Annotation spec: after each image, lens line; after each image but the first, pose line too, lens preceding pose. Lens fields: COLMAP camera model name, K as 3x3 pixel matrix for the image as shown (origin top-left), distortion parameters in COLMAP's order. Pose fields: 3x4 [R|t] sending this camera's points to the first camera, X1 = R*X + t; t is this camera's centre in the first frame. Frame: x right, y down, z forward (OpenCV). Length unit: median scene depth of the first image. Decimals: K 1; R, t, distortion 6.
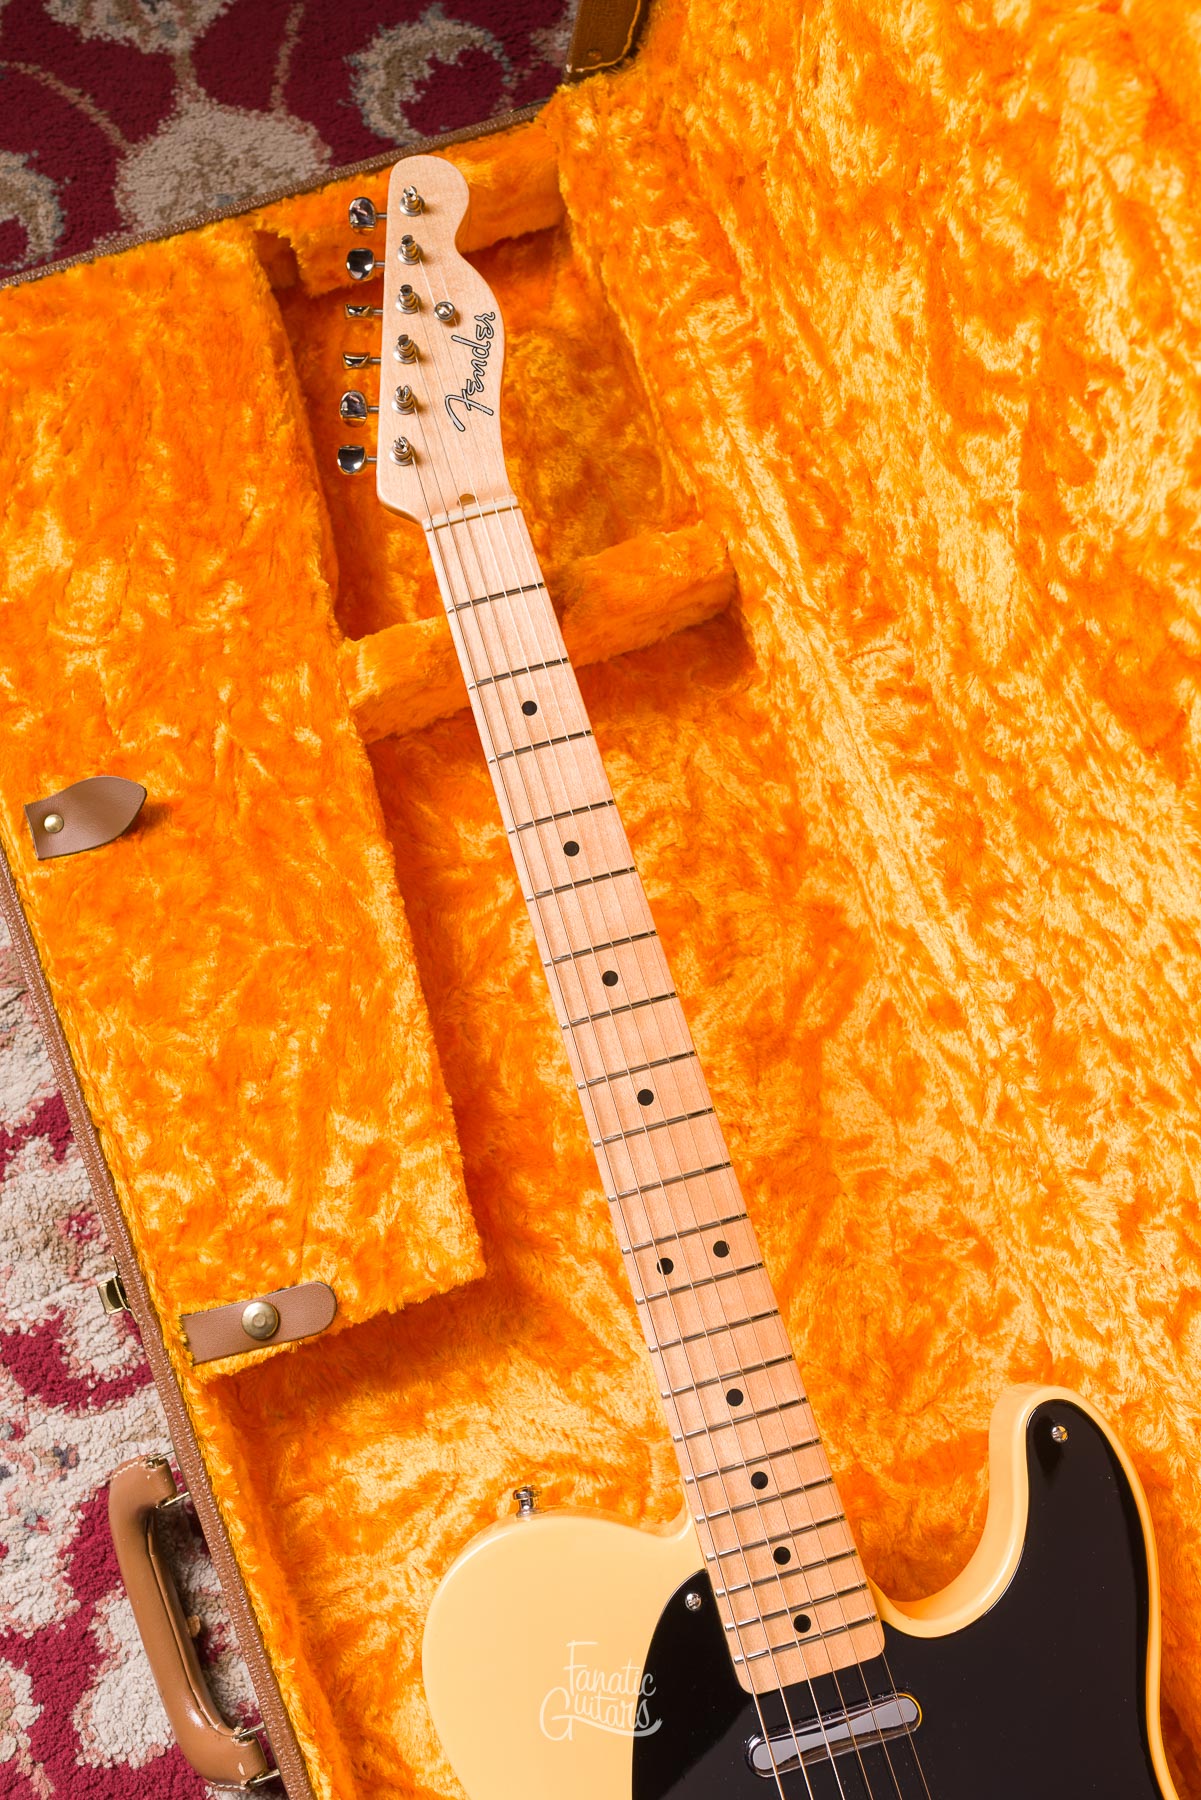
lens RADIAL K [[1739.9, 0, 598.8], [0, 1739.9, 901.7], [0, 0, 1]] dist [0.001462, -0.003839]
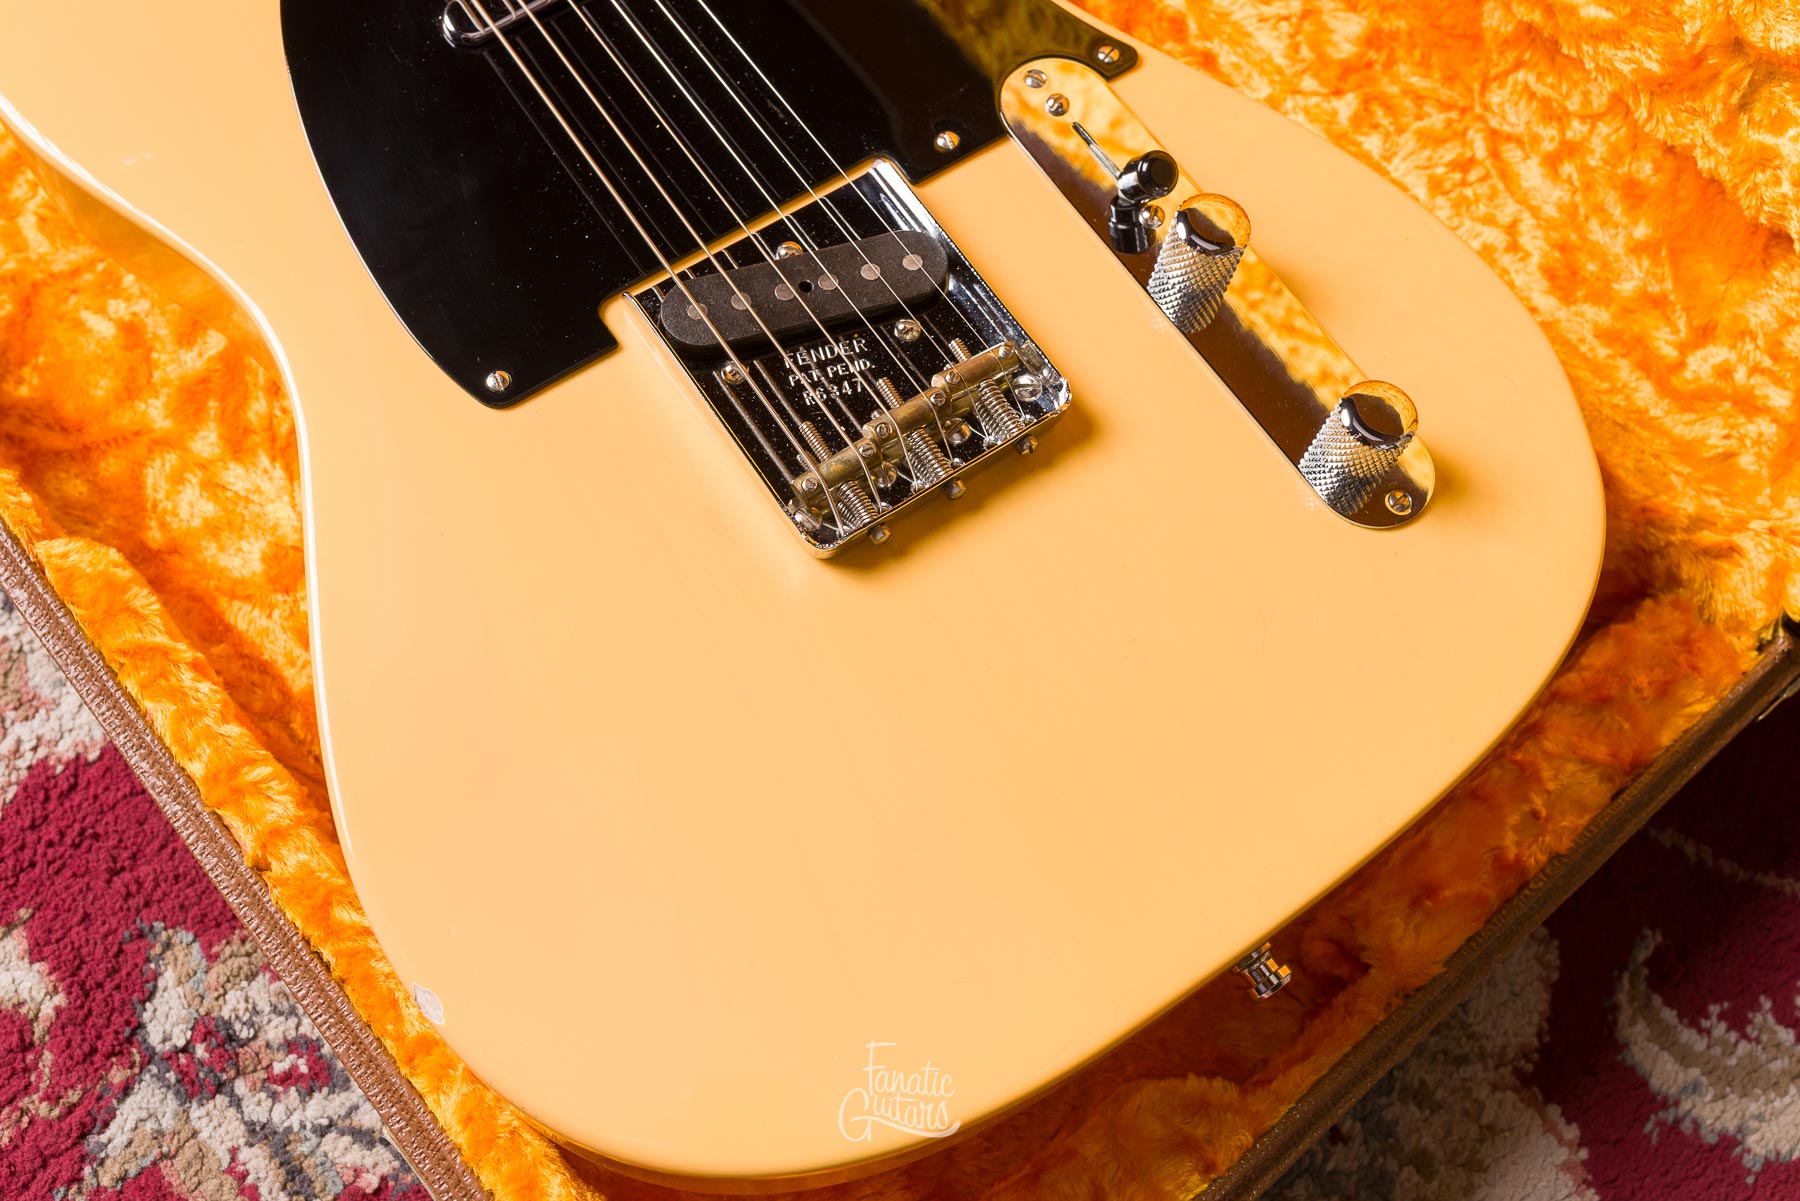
lens RADIAL K [[1773.2, 0, 900.1], [0, 1773.2, 598.2], [0, 0, 1]] dist [0.004459, -0.007695]
pose [[0.943483, -0.272487, 0.188653, 0.049252], [0.298764, 0.945669, -0.128257, 0.713119], [-0.143455, 0.177371, 0.973632, 0.244874]]
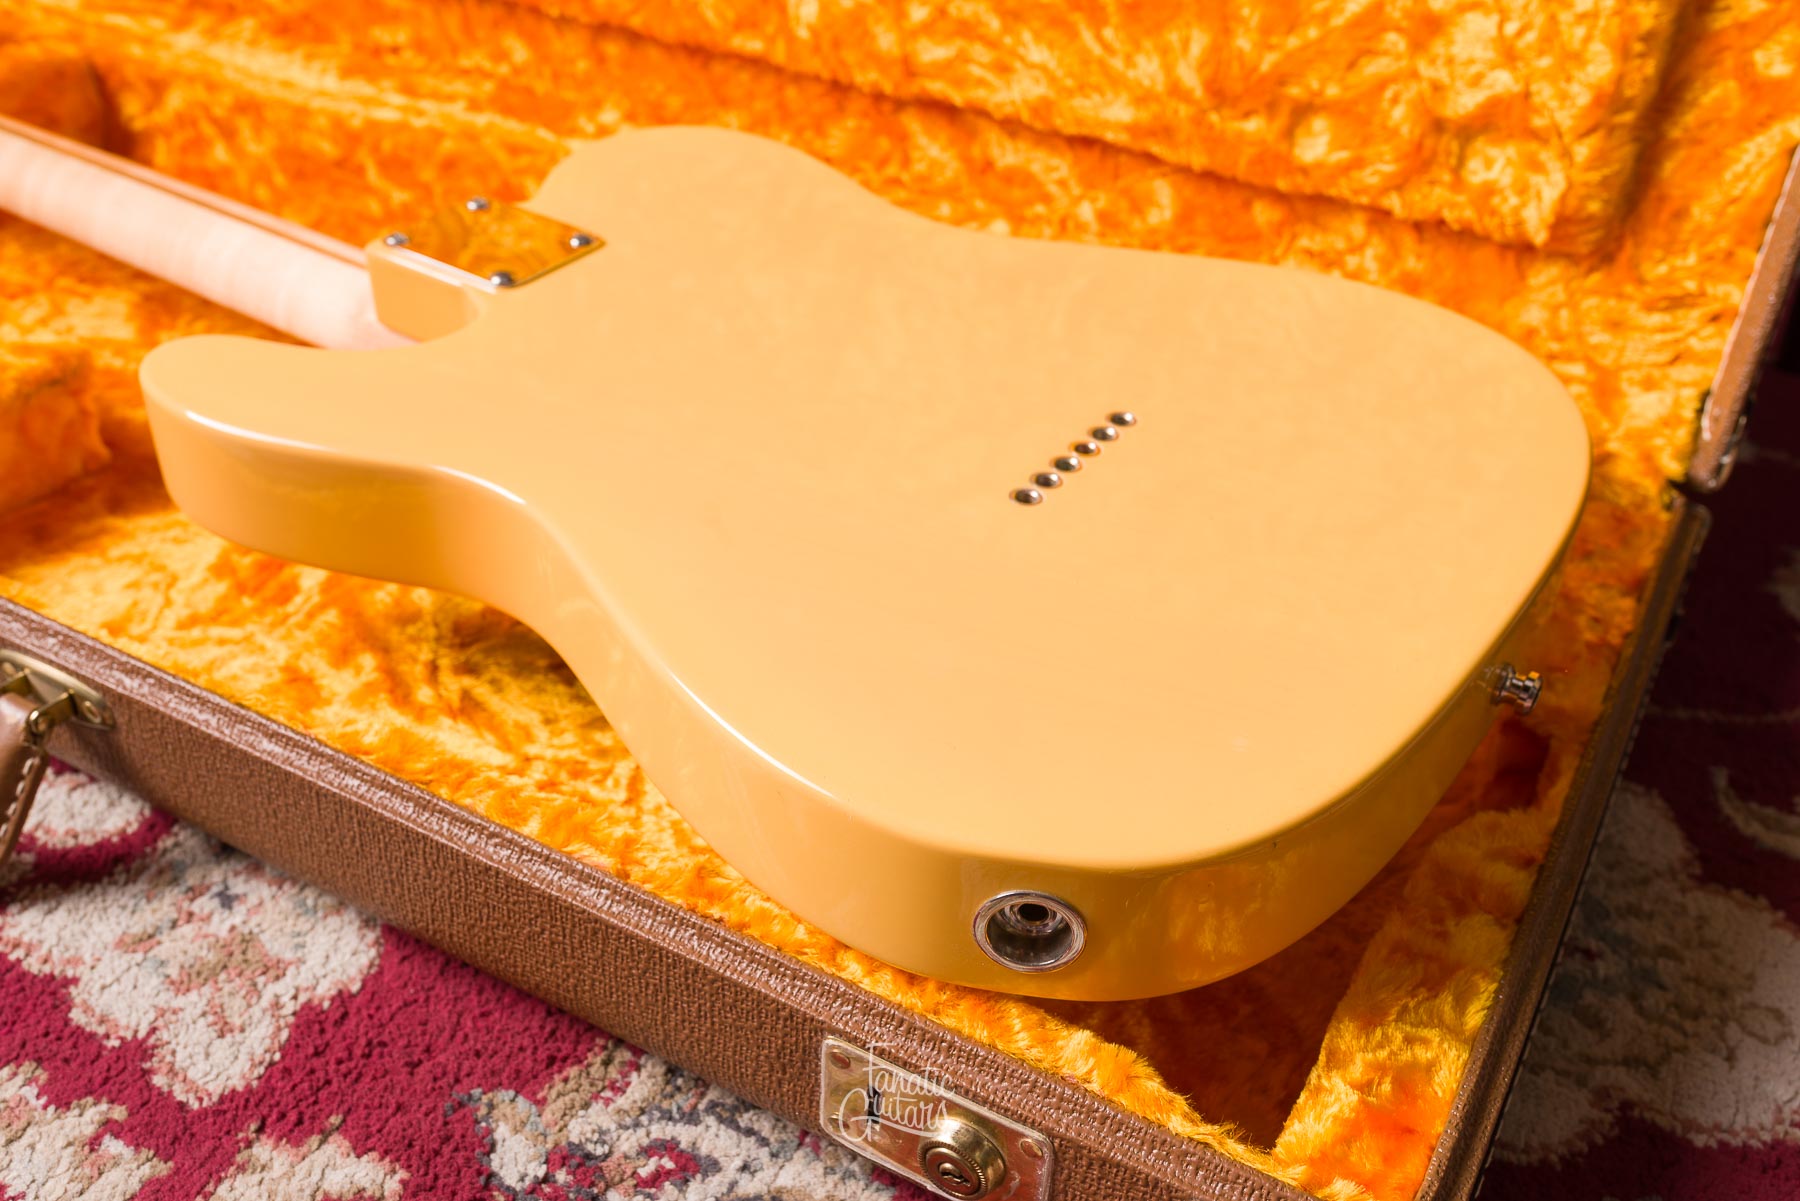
lens RADIAL K [[1773.2, 0, 900.1], [0, 1773.2, 598.2], [0, 0, 1]] dist [0.004459, -0.007695]
pose [[0.768769, -0.347213, 0.537064, -0.269124], [0.614665, 0.633034, -0.470590, 0.934212], [-0.176585, 0.691889, 0.700076, 0.342026]]
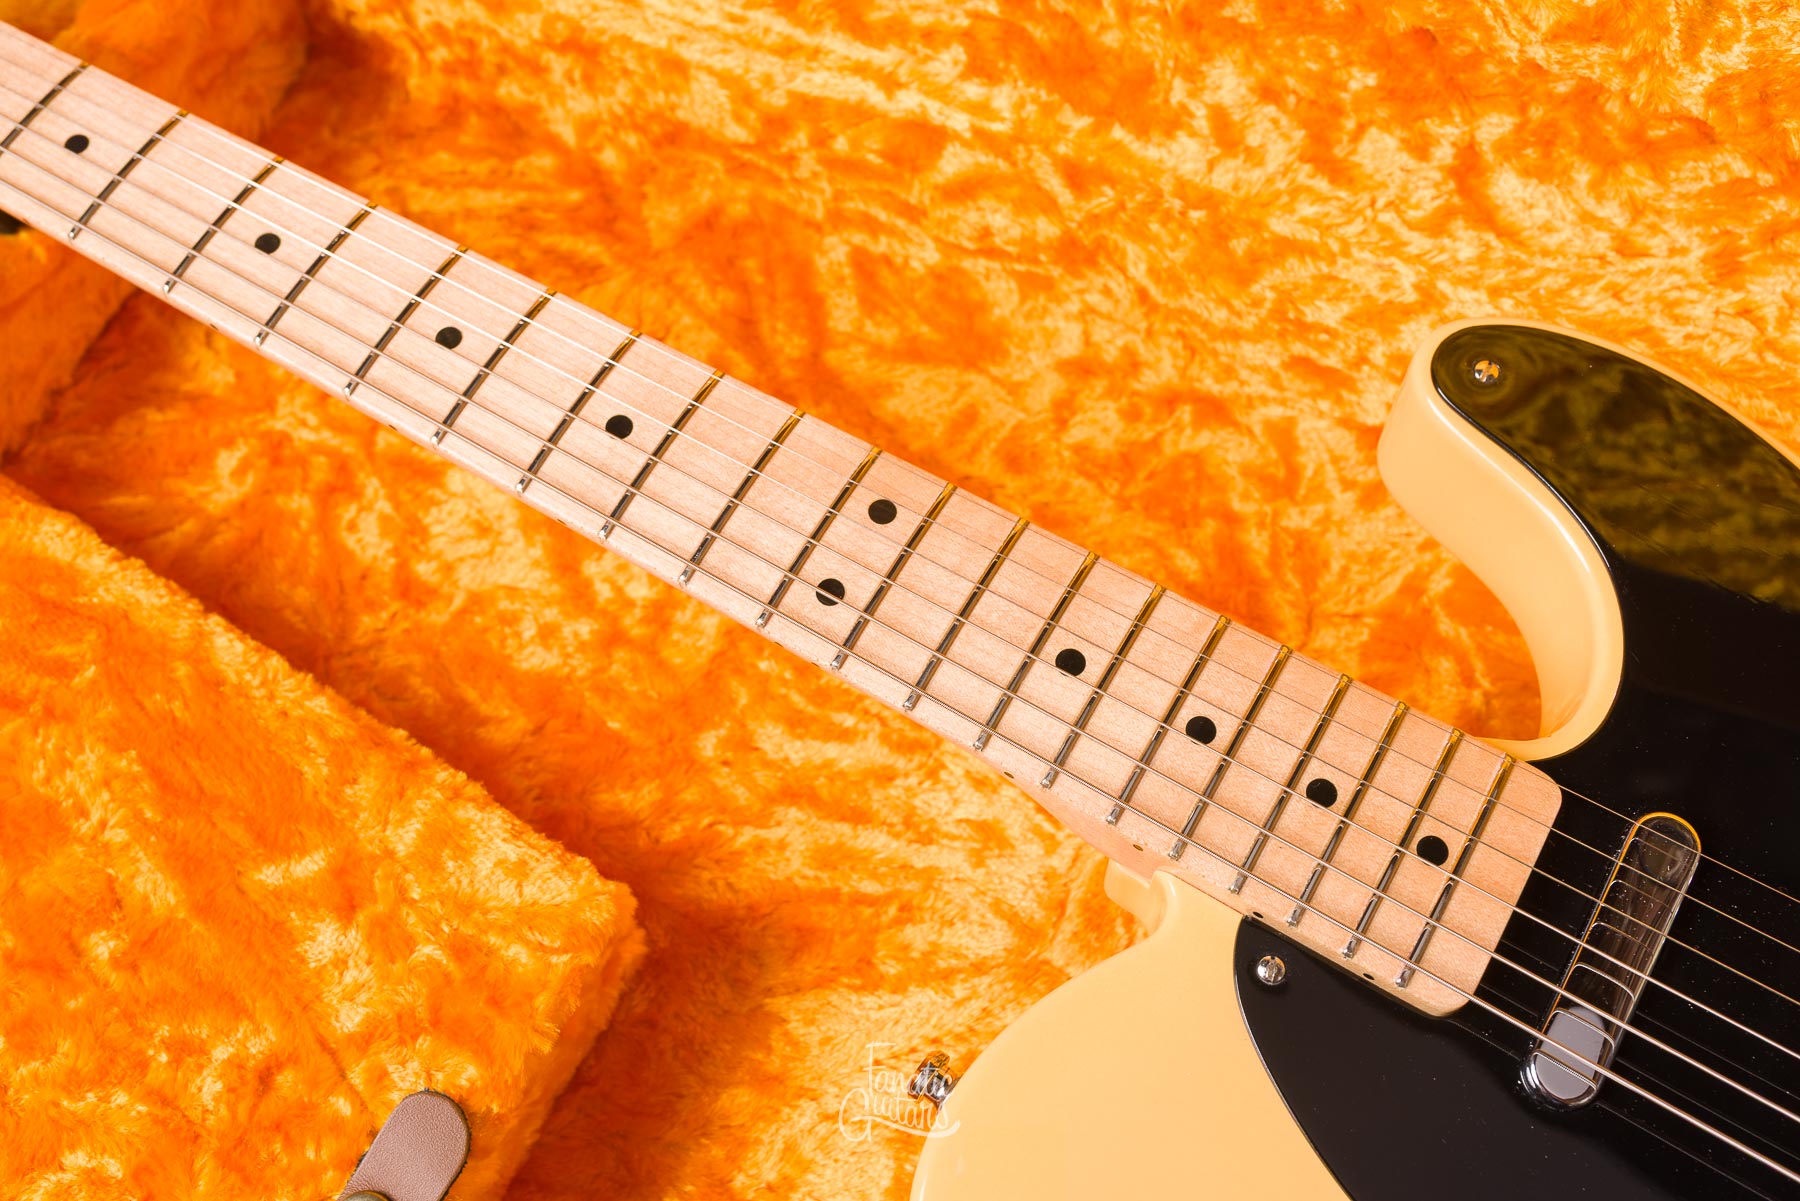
lens RADIAL K [[1785.2, 0, 900.5], [0, 1785.2, 599.0], [0, 0, 1]] dist [0.001014, 0.004228]
pose [[0.730080, -0.638522, 0.243459, -0.077874], [0.675287, 0.728719, -0.113819, 0.254421], [-0.104737, 0.247502, 0.963210, 0.373693]]
